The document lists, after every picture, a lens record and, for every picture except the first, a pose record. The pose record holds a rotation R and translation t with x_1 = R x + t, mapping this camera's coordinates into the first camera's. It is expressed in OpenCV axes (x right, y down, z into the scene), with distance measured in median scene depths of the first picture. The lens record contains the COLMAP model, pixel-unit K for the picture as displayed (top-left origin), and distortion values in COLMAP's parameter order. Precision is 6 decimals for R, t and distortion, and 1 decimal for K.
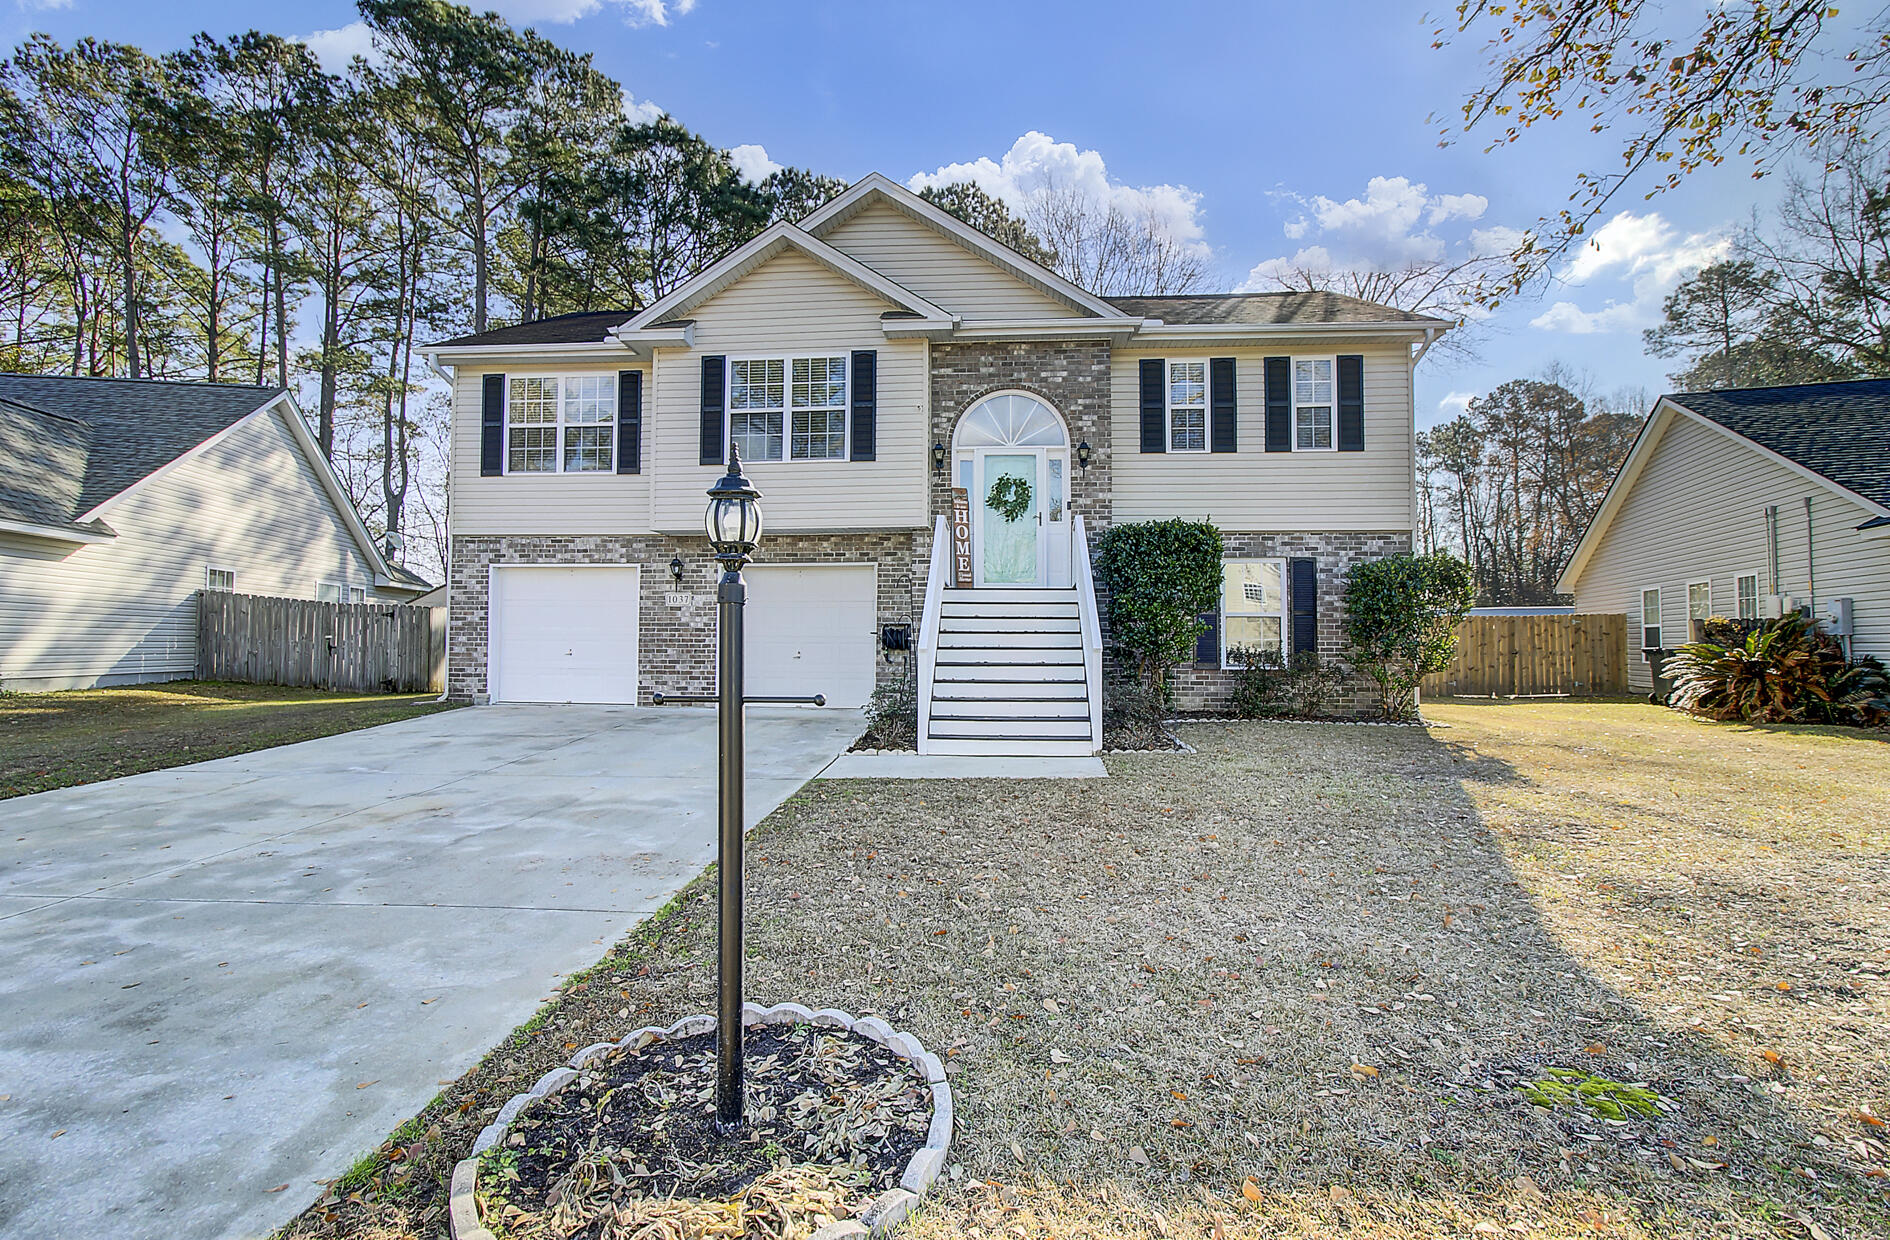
lens RADIAL K [[879.4, 0, 935.5], [0, 879.4, 613.9], [0, 0, 1]] dist [-0.006750, 0.003777]
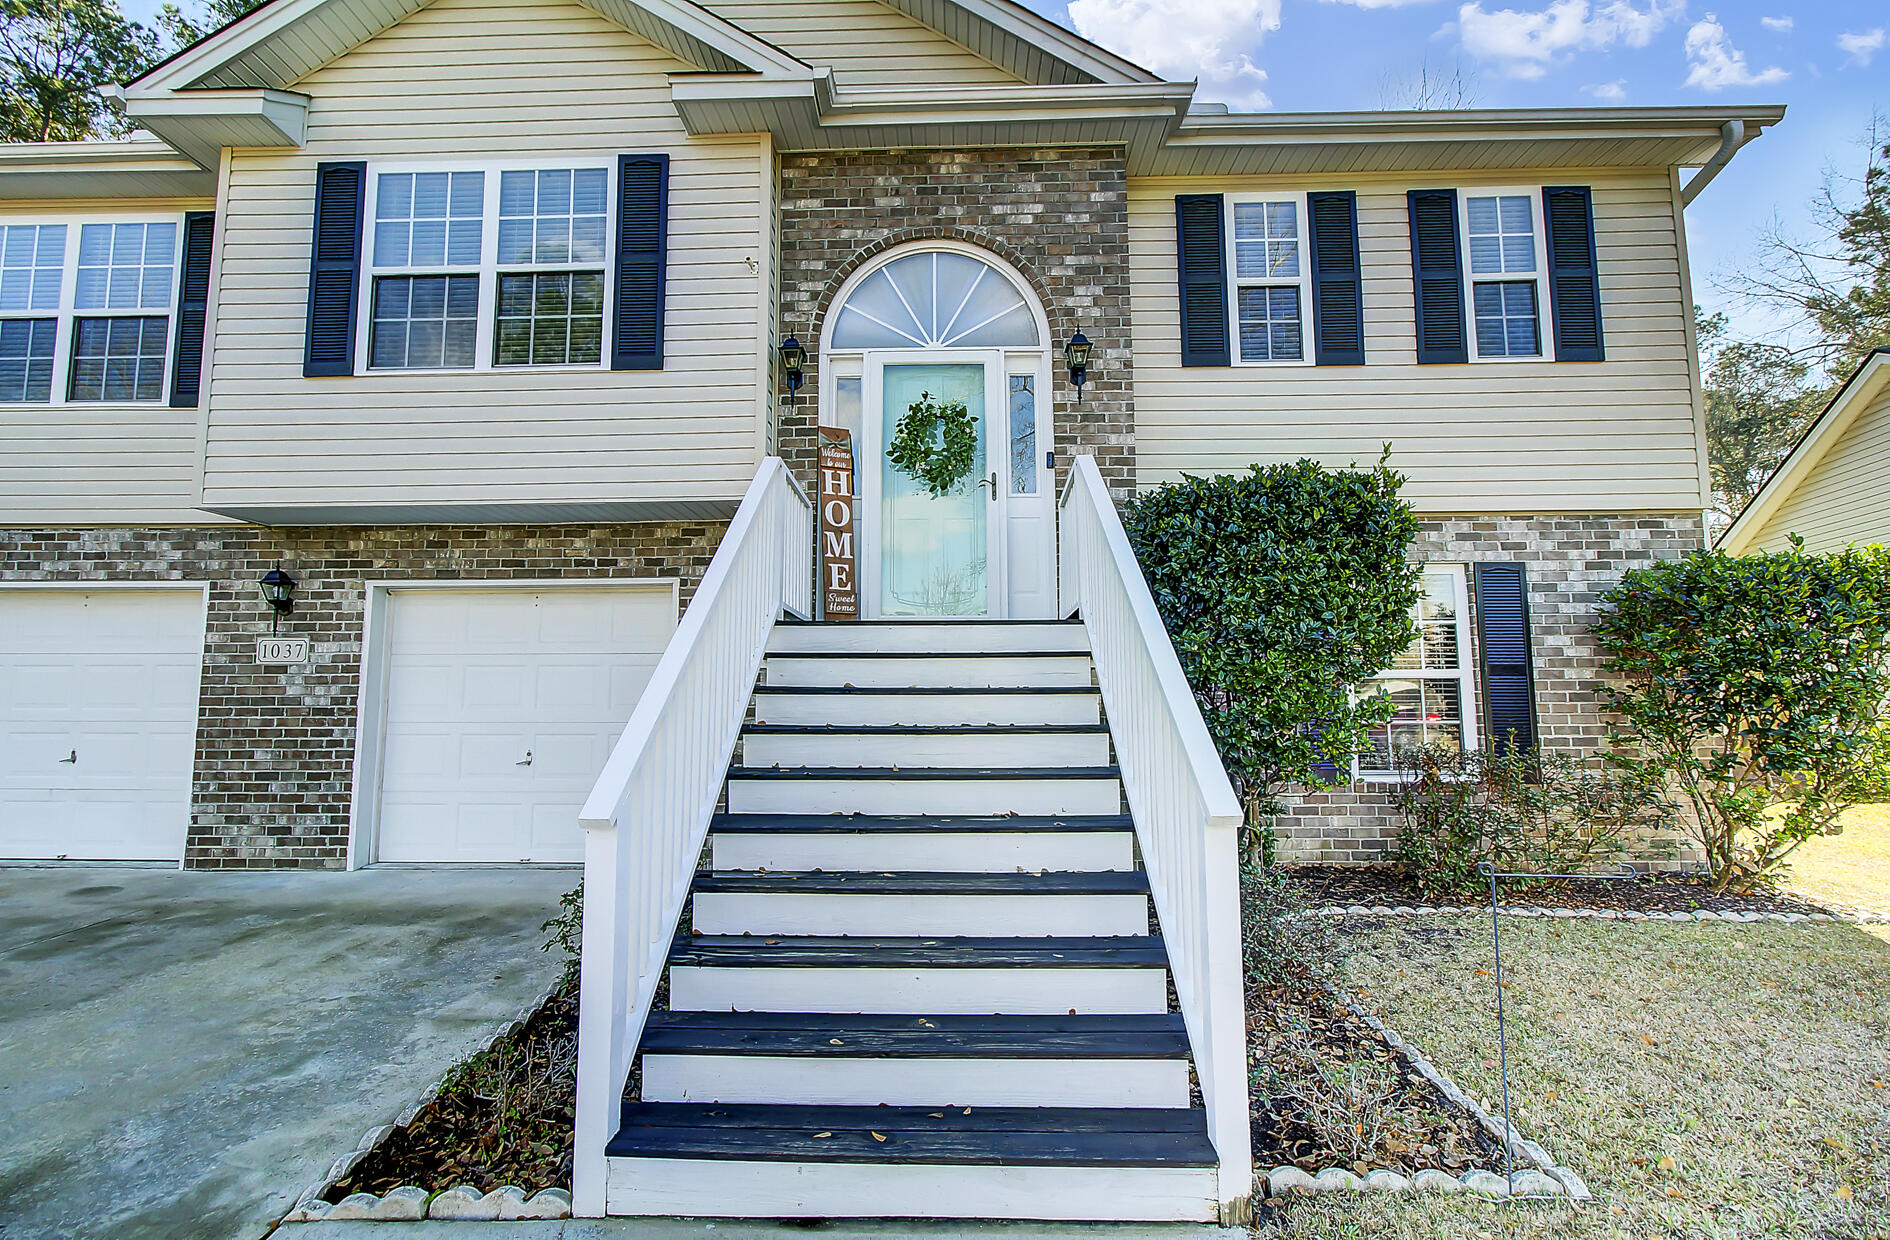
lens RADIAL K [[879.4, 0, 929.7], [0, 879.4, 608.4], [0, 0, 1]] dist [-0.006750, 0.003777]
pose [[0.998352, -0.003118, 0.057295, 0.052826], [0.006840, 0.997870, -0.064870, -0.006032], [-0.056970, 0.065155, 0.996248, 0.502610]]
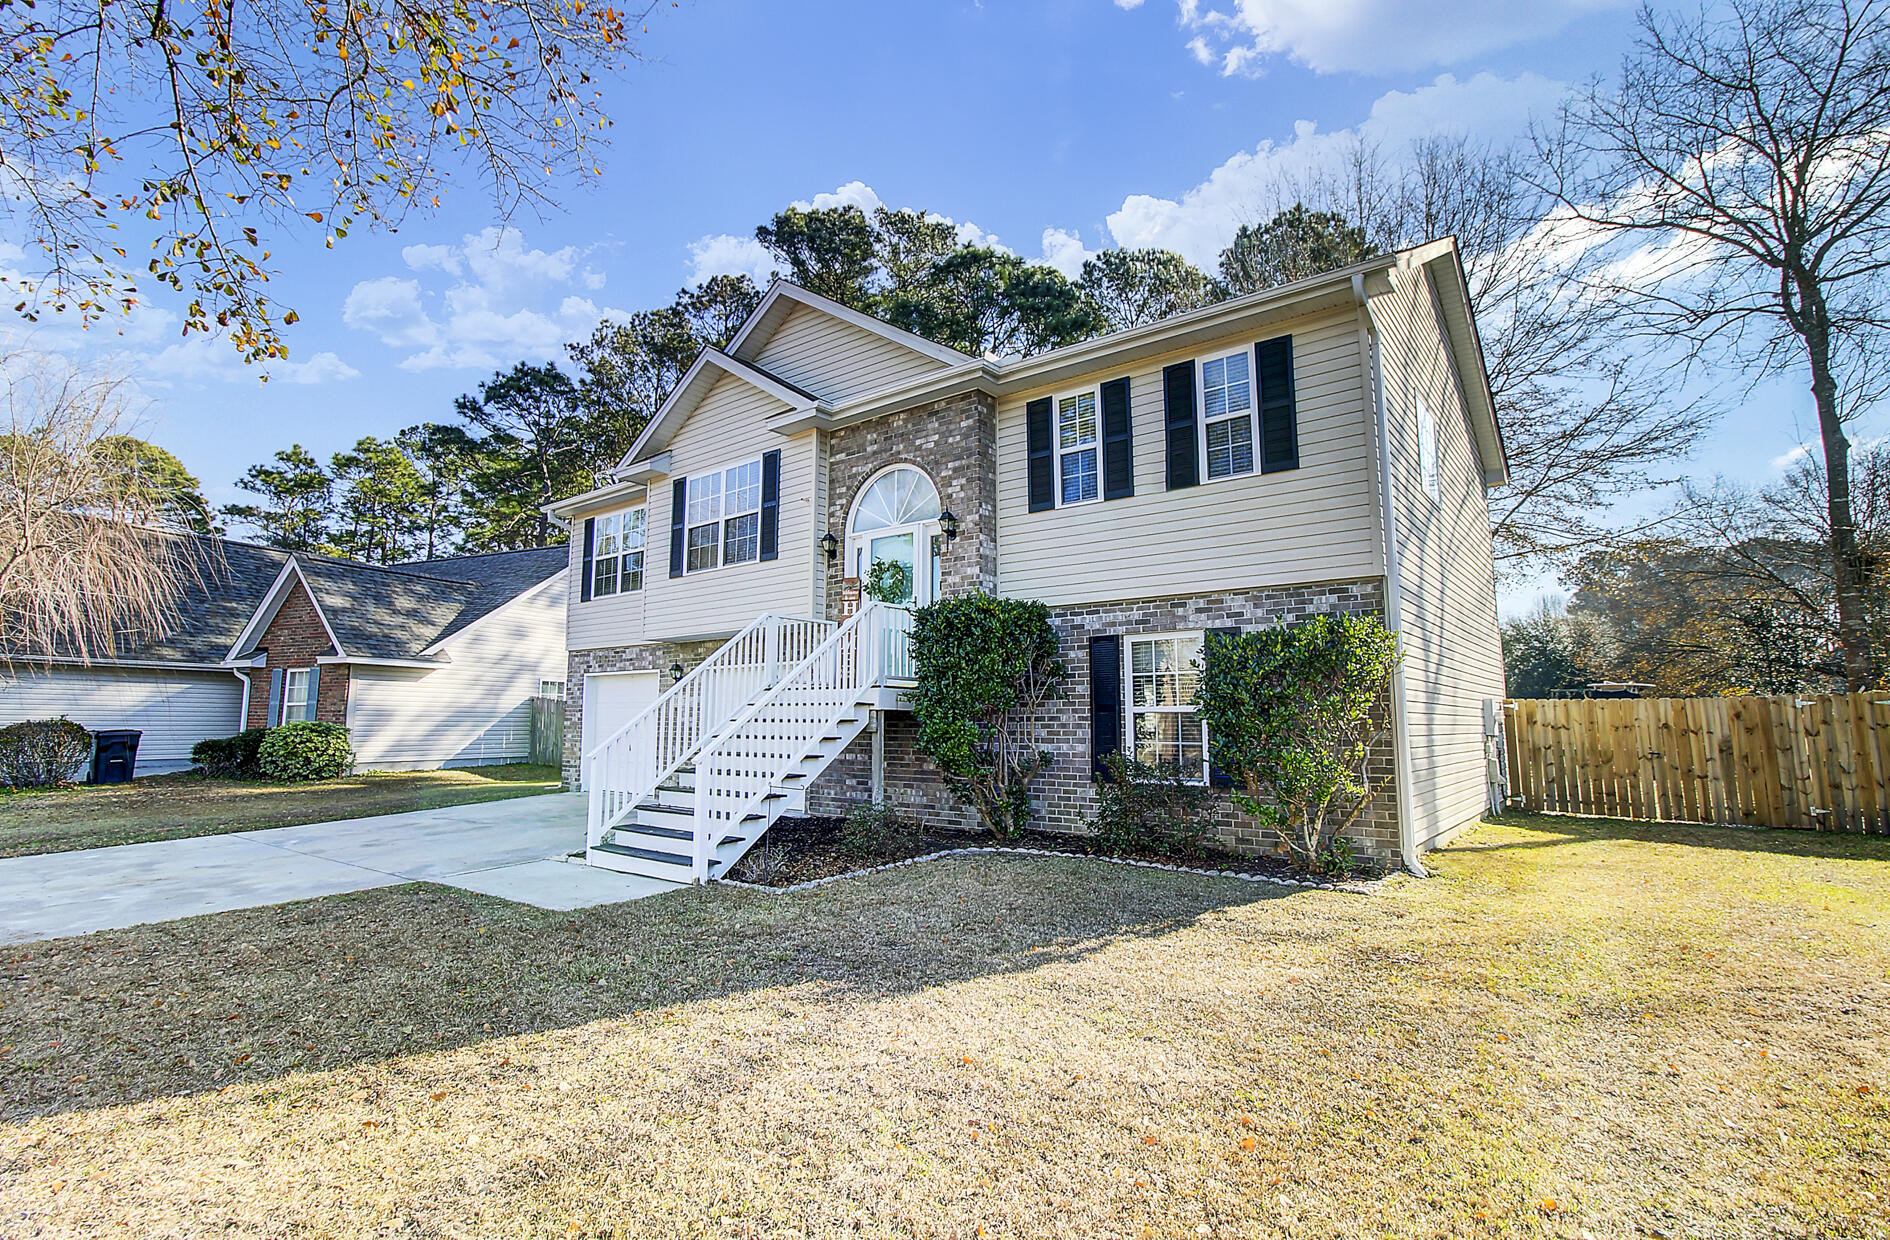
lens RADIAL K [[879.4, 0, 933.9], [0, 879.4, 615.0], [0, 0, 1]] dist [-0.006750, 0.003777]
pose [[0.833666, -0.071805, -0.547582, 0.610550], [0.021255, 0.994949, -0.098110, -0.009881], [0.551860, 0.070152, 0.830981, 0.277869]]
